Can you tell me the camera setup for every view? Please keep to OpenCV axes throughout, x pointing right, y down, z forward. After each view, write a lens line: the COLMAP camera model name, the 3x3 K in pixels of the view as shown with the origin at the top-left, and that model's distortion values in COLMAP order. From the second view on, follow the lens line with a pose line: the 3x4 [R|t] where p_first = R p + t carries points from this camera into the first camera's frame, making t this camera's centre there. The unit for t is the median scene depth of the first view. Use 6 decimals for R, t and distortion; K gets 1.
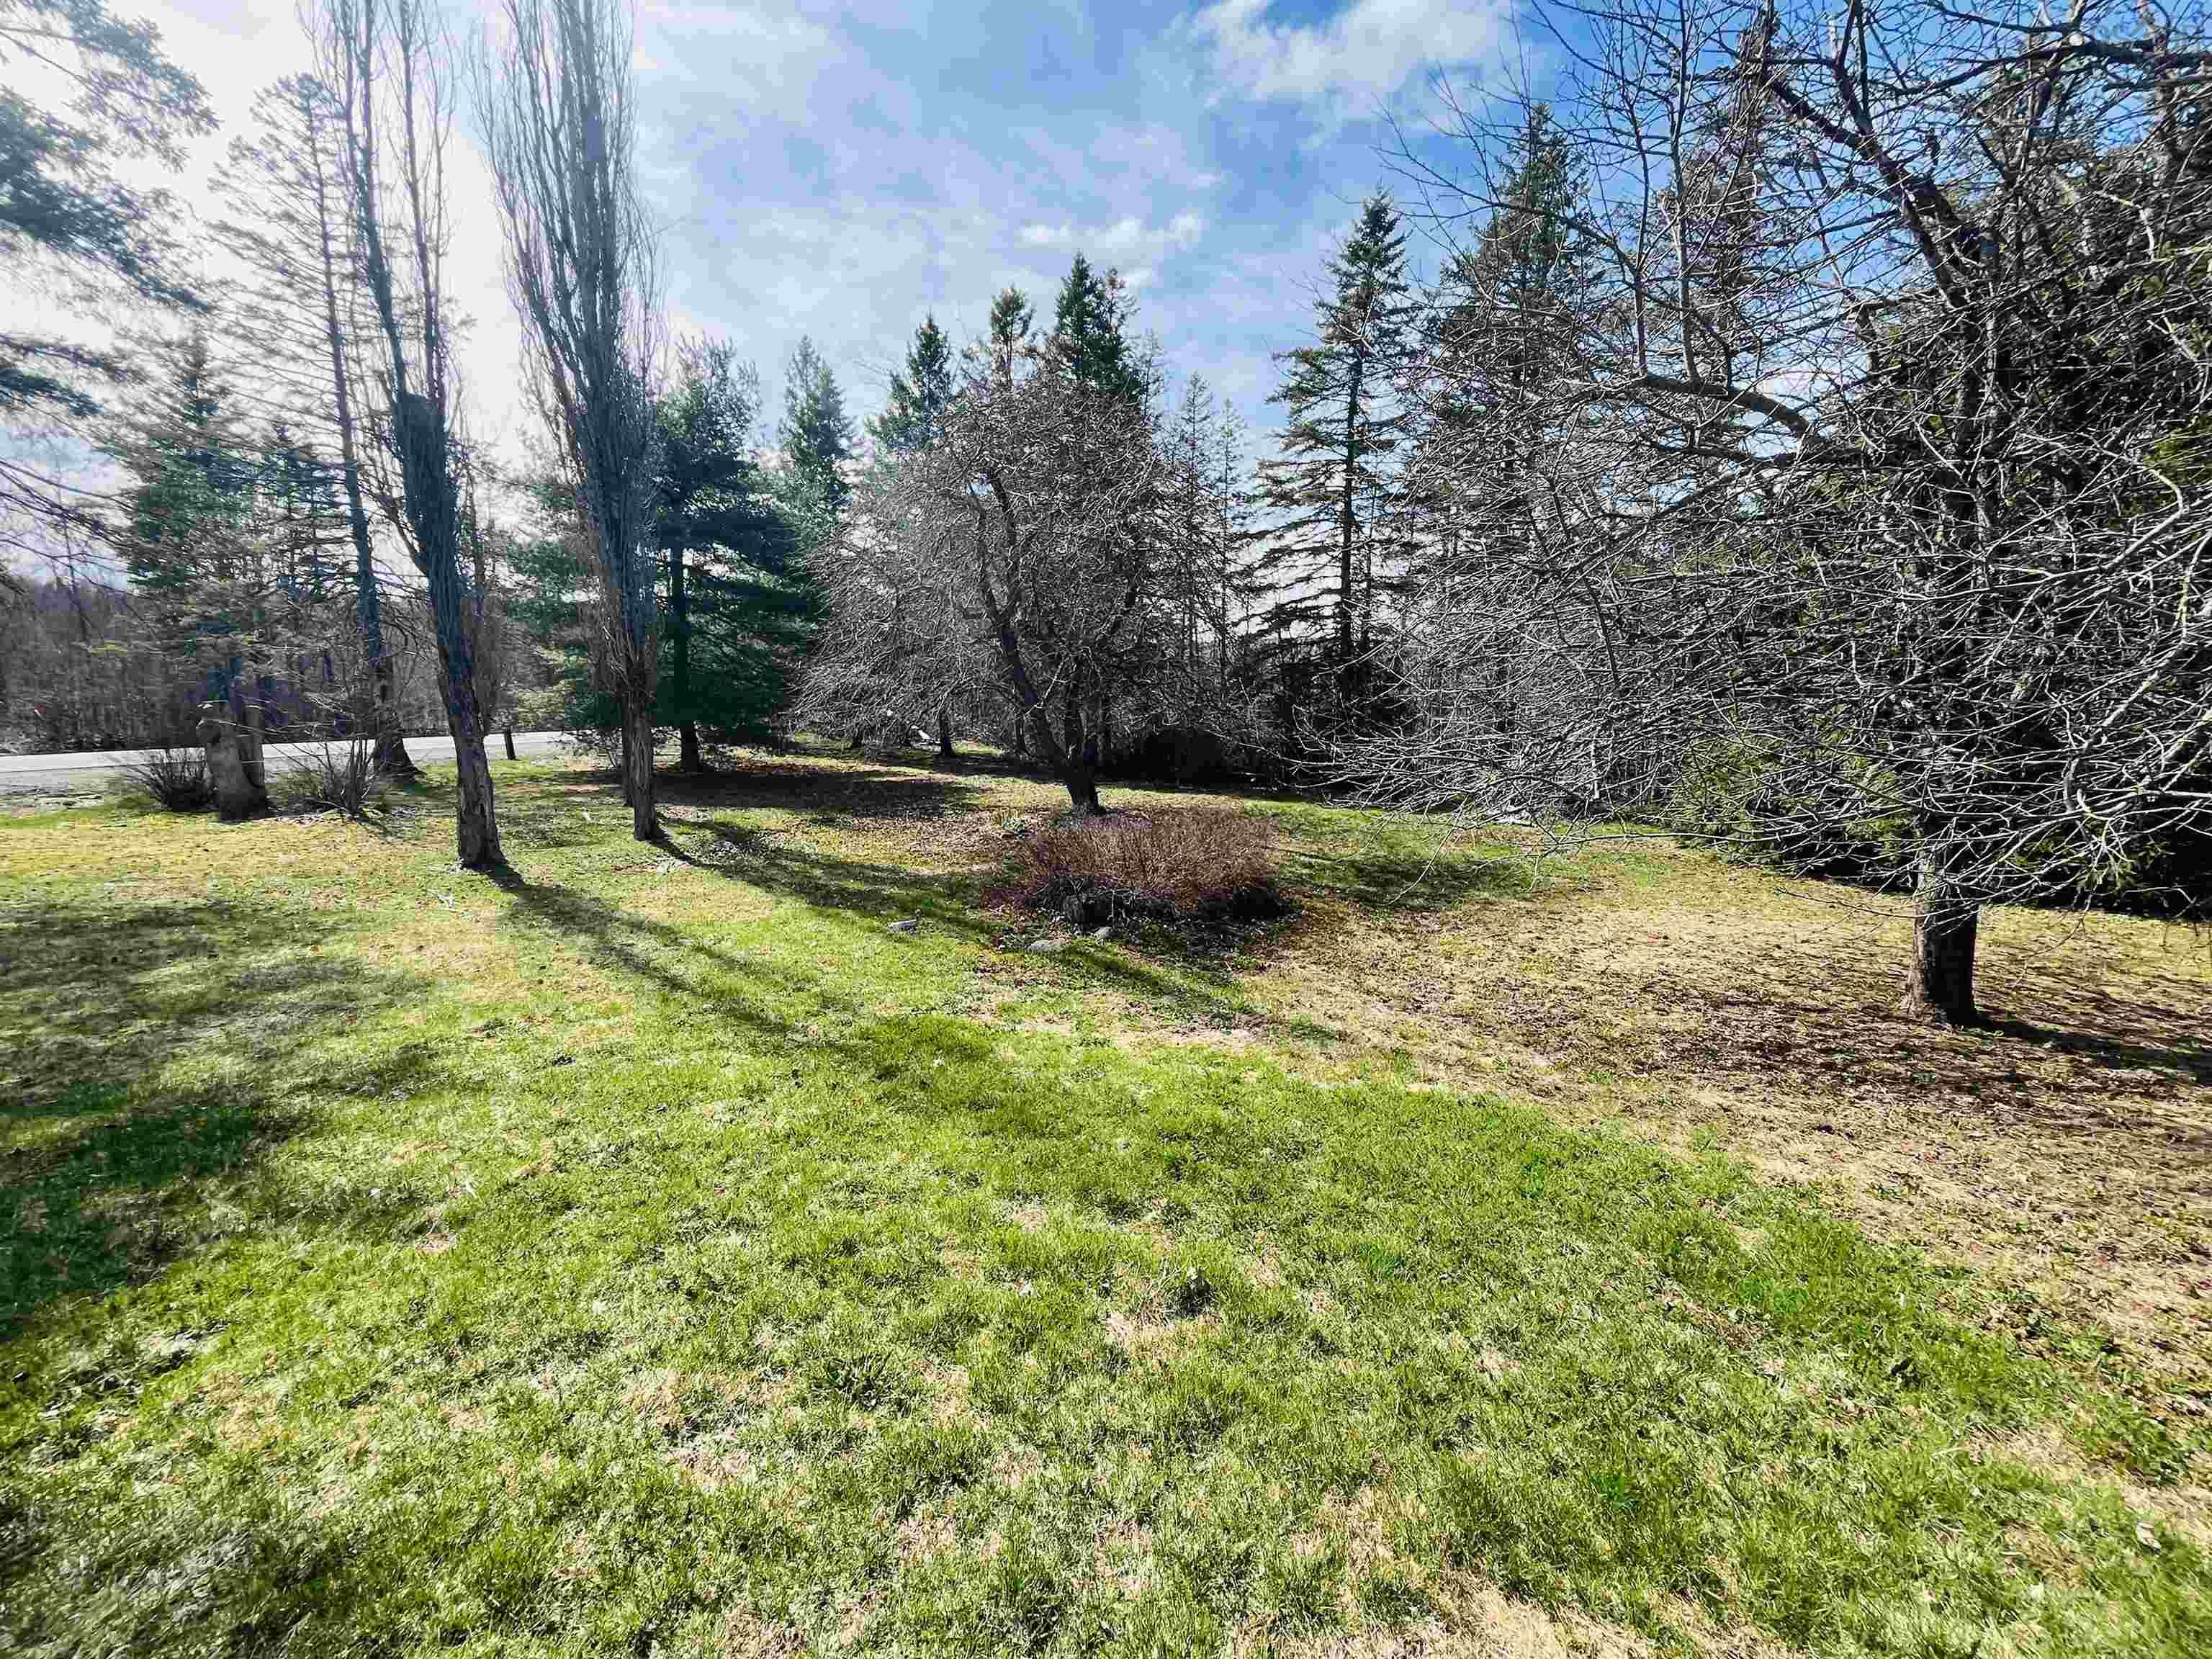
lens RADIAL K [[909.1, 0, 1103.1], [0, 909.1, 835.0], [0, 0, 1]] dist [-0.003047, -0.000353]
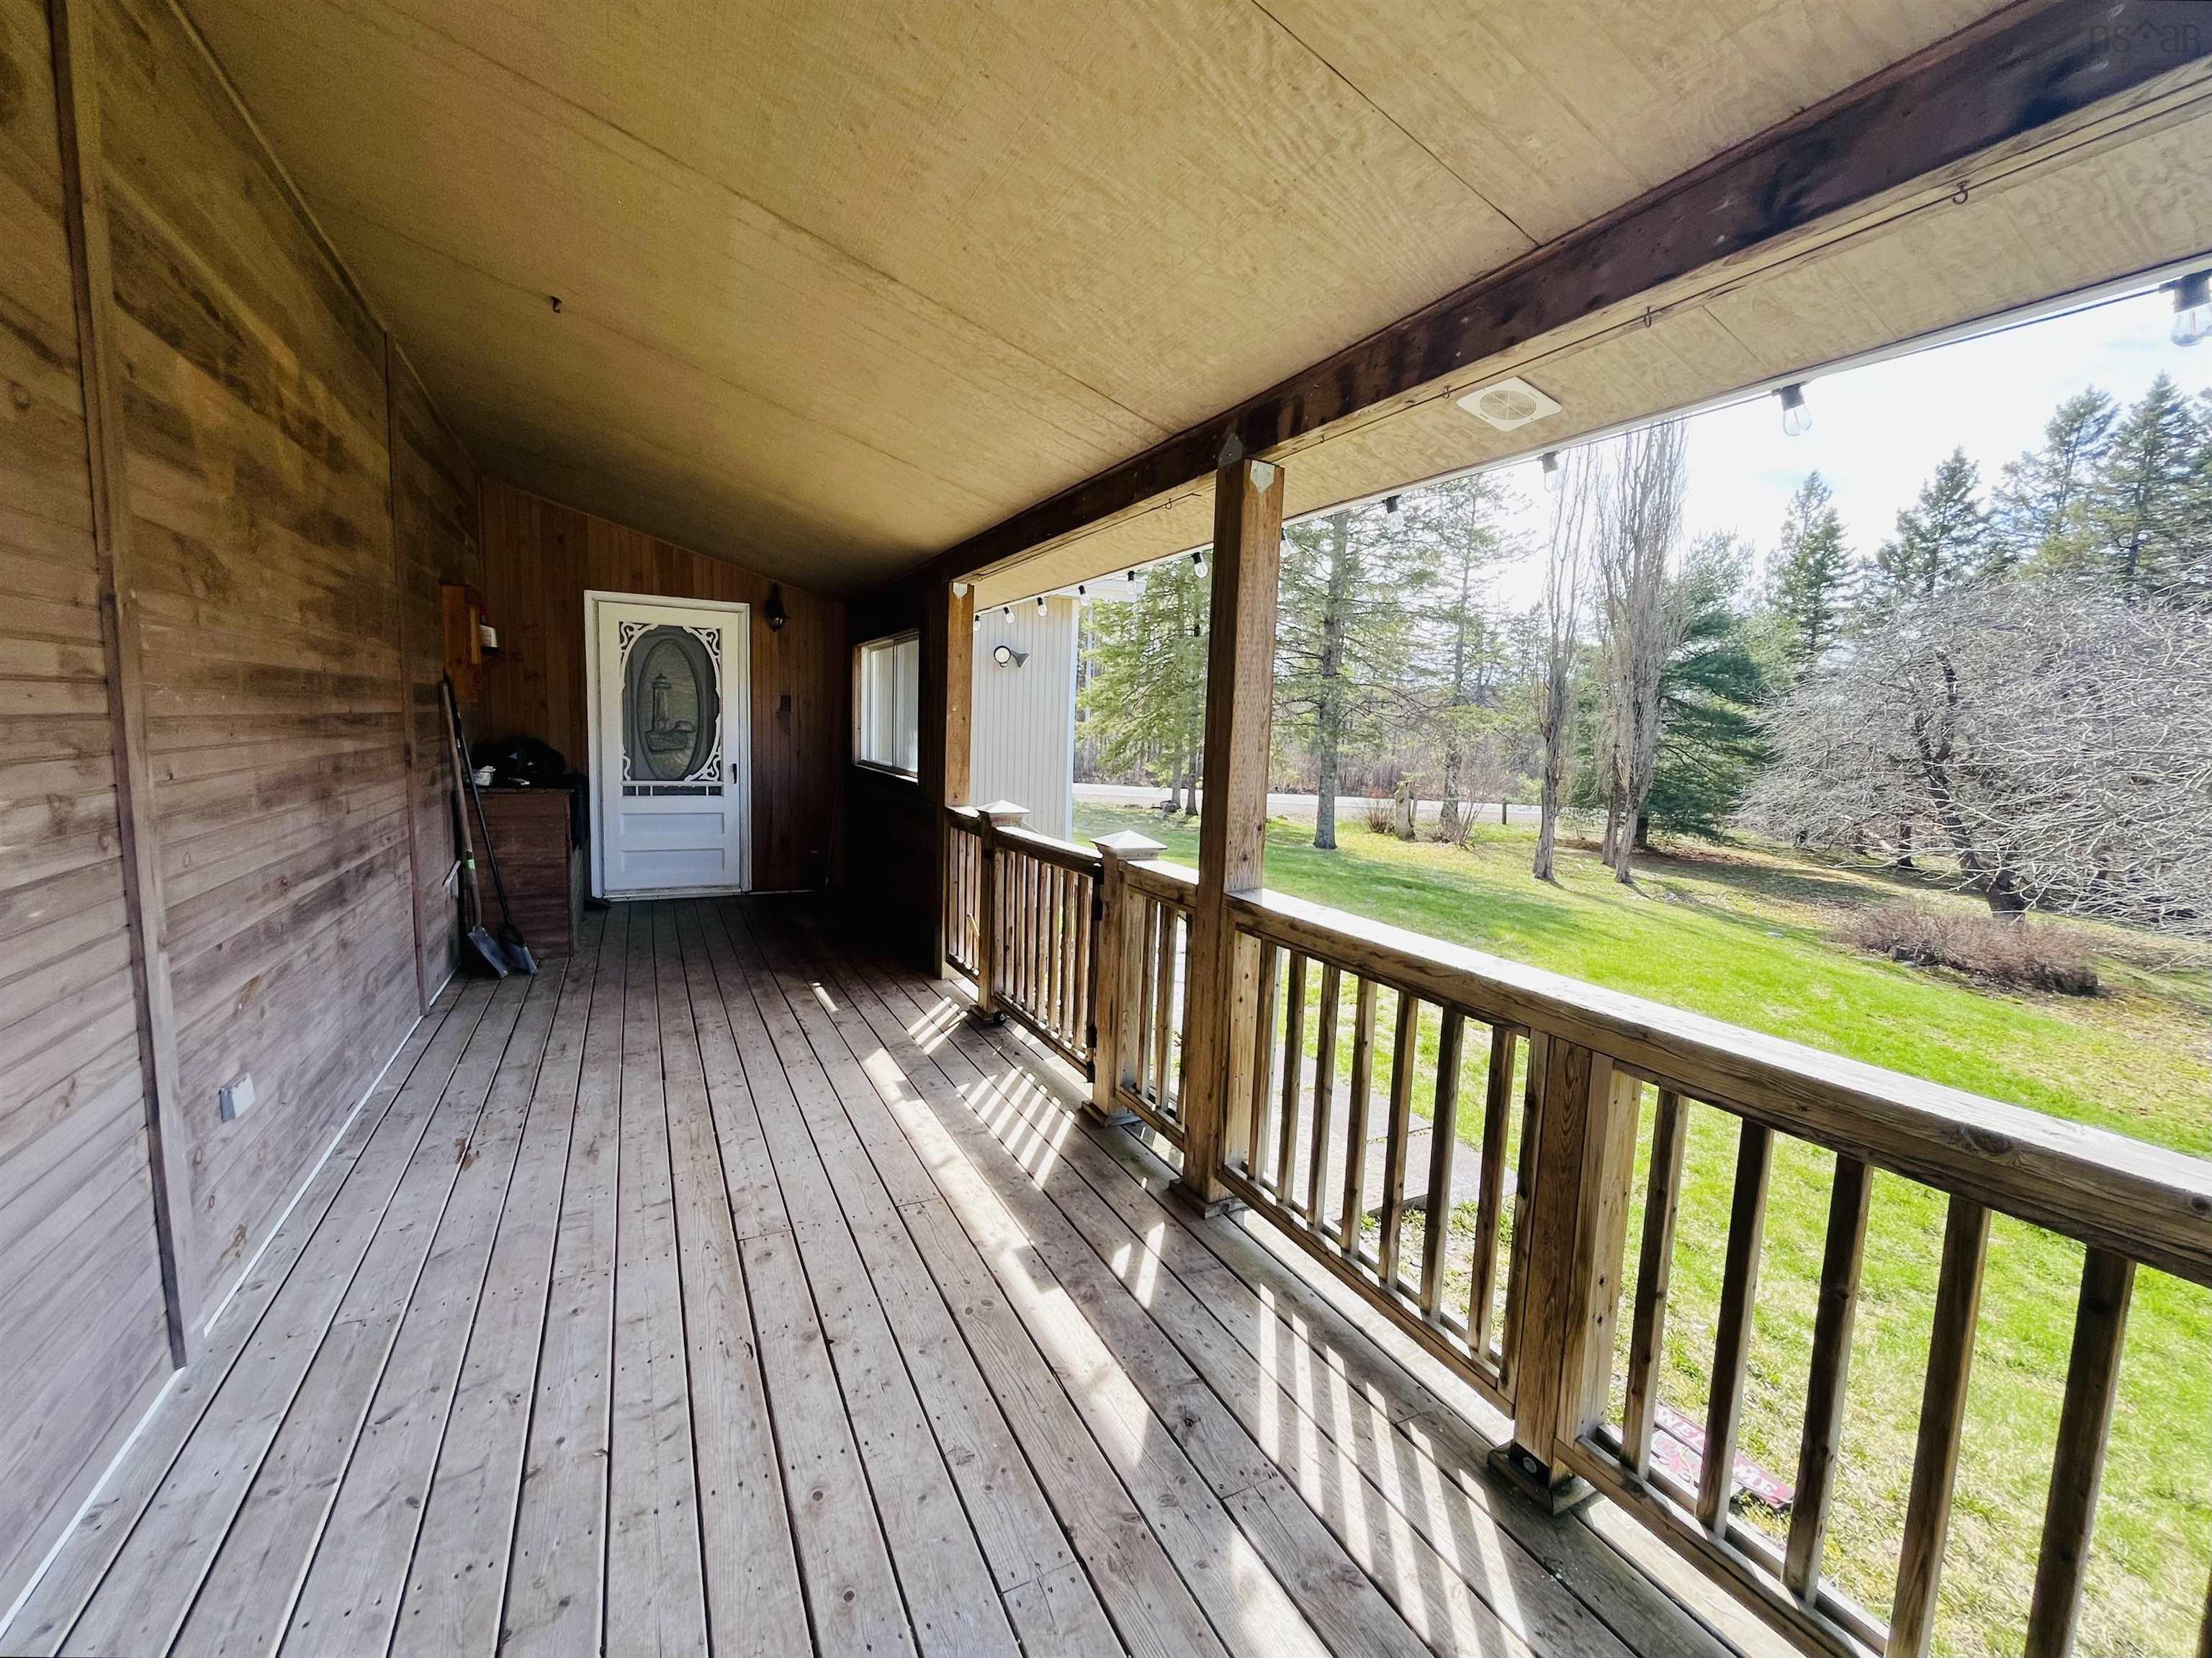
lens RADIAL K [[909.0, 0, 1097.5], [0, 909.0, 830.3], [0, 0, 1]] dist [-0.003047, -0.000353]
pose [[0.584681, 0.114036, -0.803209, 0.115463], [-0.184588, 0.982802, 0.005167, 0.033081], [0.789985, 0.145241, 0.595675, -0.332337]]
